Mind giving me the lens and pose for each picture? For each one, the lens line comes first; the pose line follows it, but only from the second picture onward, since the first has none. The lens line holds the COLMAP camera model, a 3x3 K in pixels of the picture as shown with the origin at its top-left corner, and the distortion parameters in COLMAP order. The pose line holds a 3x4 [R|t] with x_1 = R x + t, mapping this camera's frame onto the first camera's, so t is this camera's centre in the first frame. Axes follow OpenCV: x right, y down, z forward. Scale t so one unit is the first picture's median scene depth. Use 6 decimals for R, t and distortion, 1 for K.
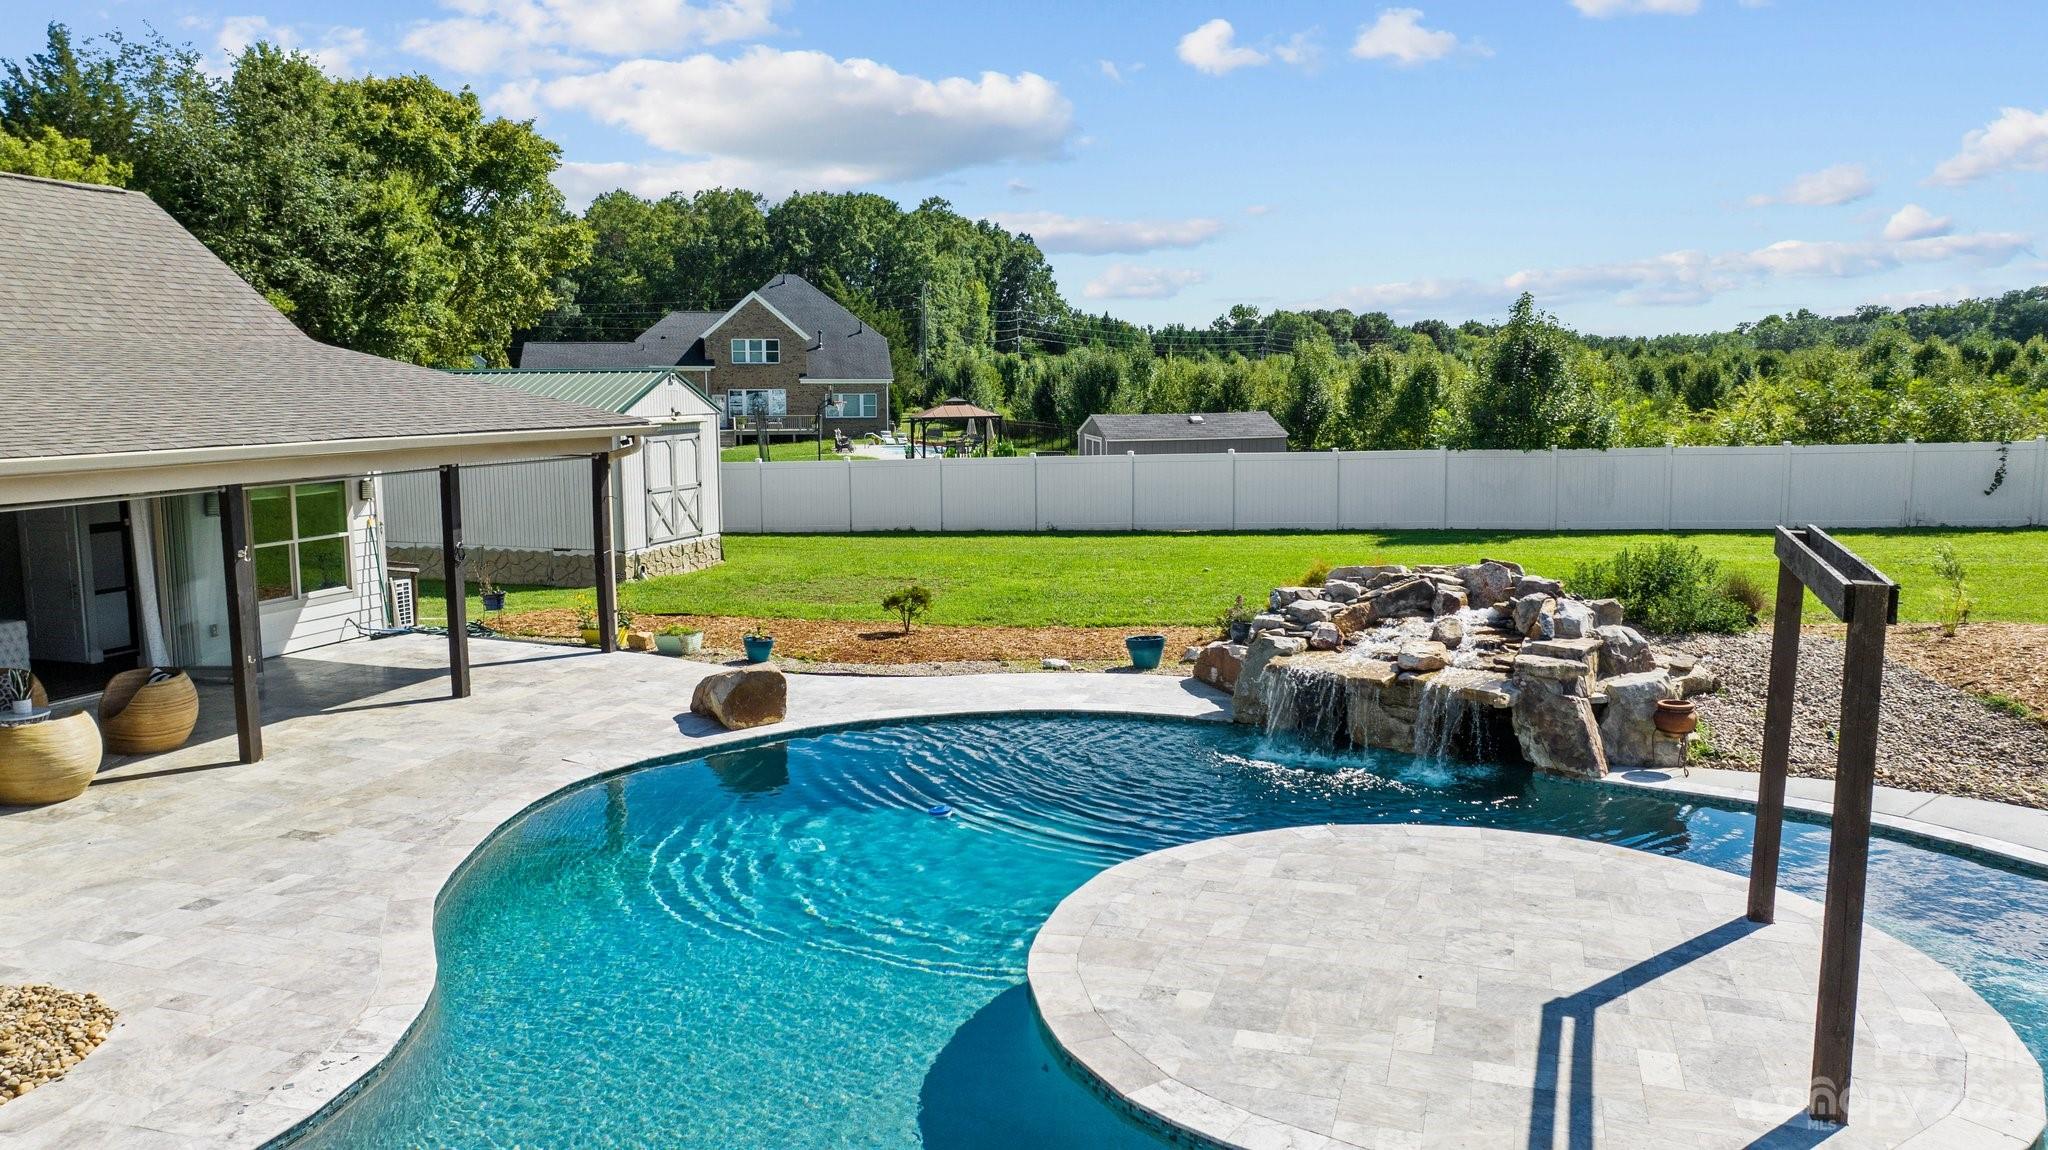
lens RADIAL K [[1446.5, 0, 1024.0], [0, 1446.5, 575.0], [0, 0, 1]] dist [-0.021691, 0.001028]
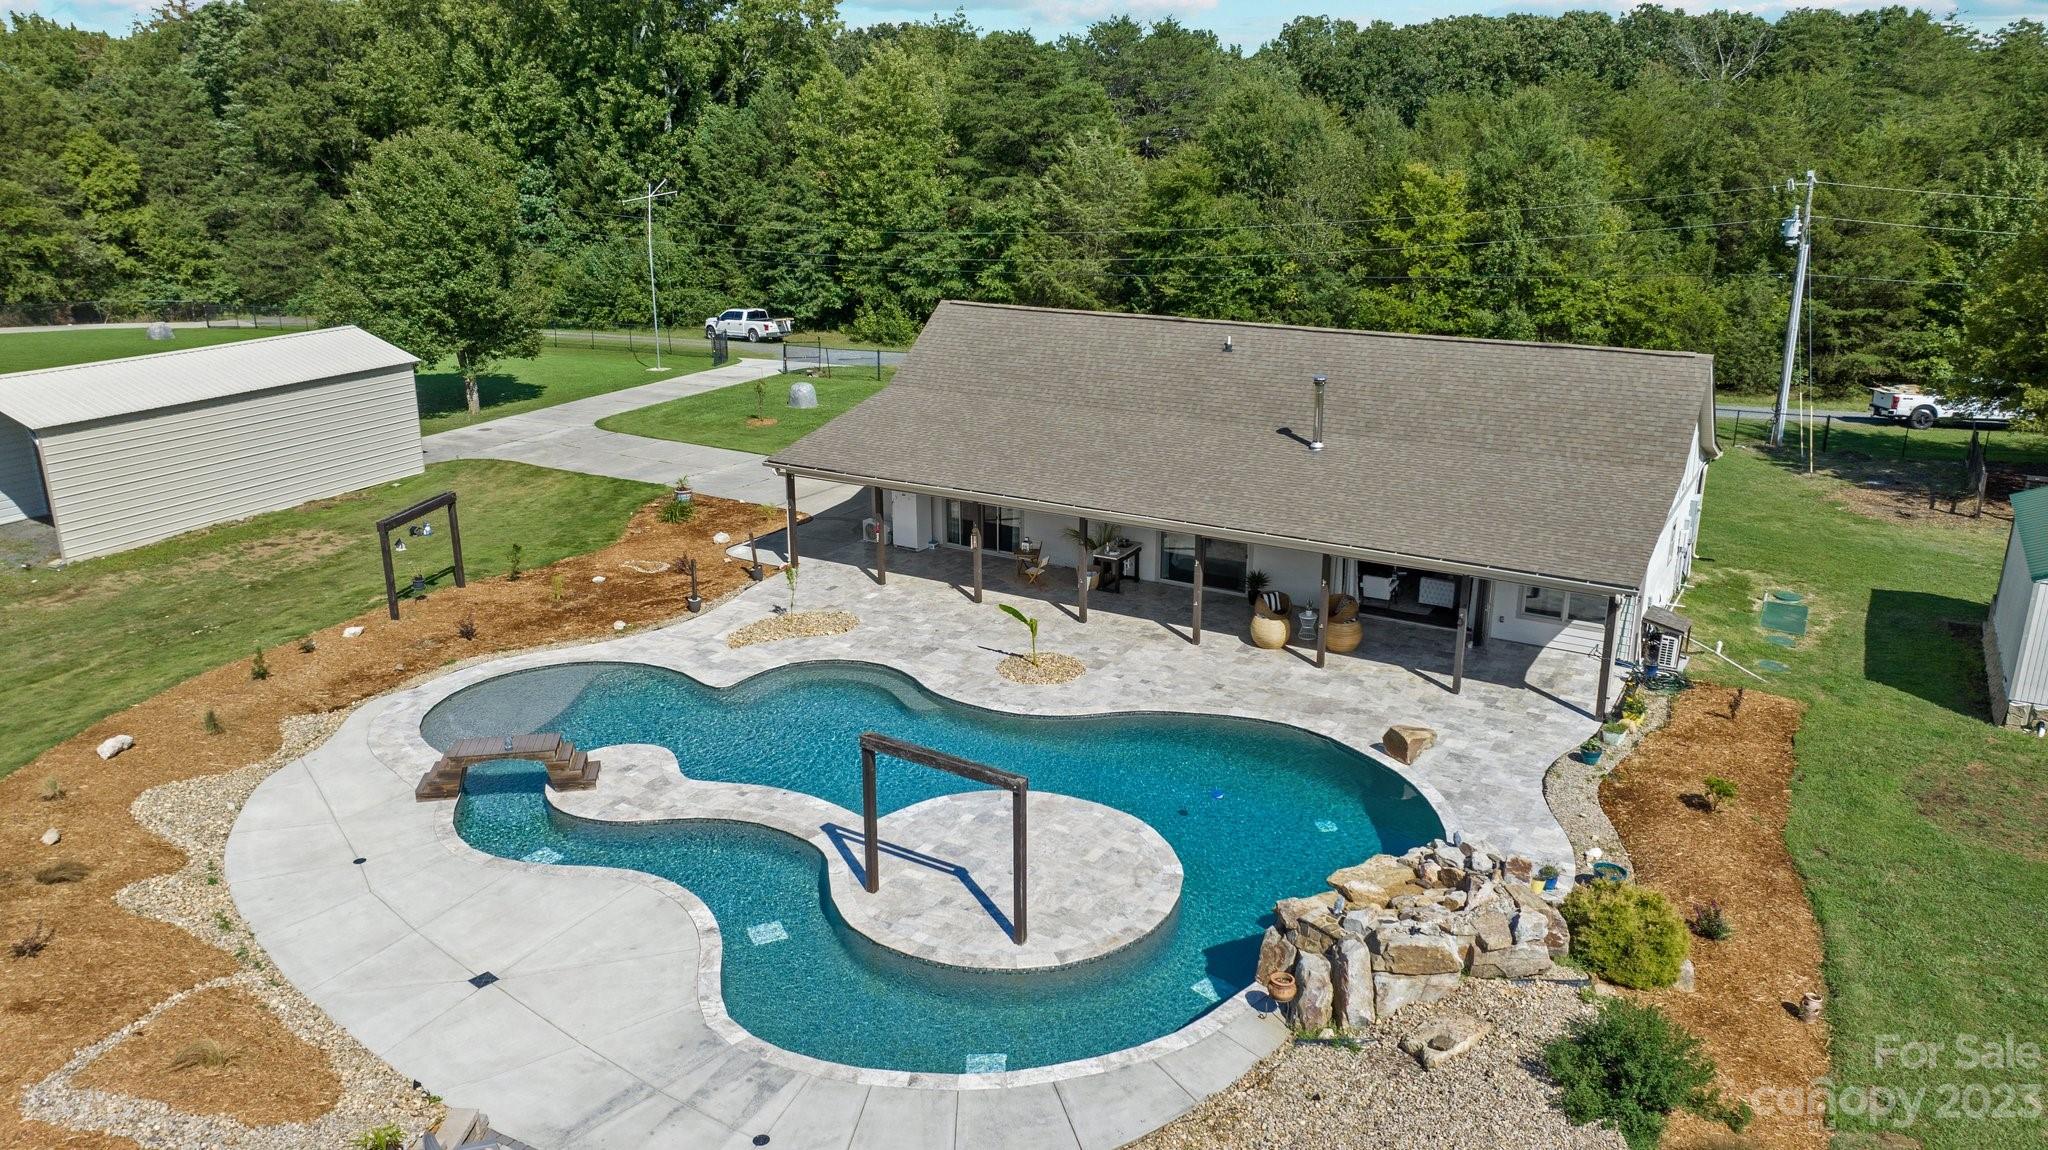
lens RADIAL K [[1426.3, 0, 1024.0], [0, 1426.3, 575.0], [0, 0, 1]] dist [0.016300, 0.003680]
pose [[-0.218323, 0.294452, -0.930394, 0.615140], [-0.130642, 0.935993, 0.326880, -0.258417], [0.967092, 0.192914, -0.165881, 0.327816]]
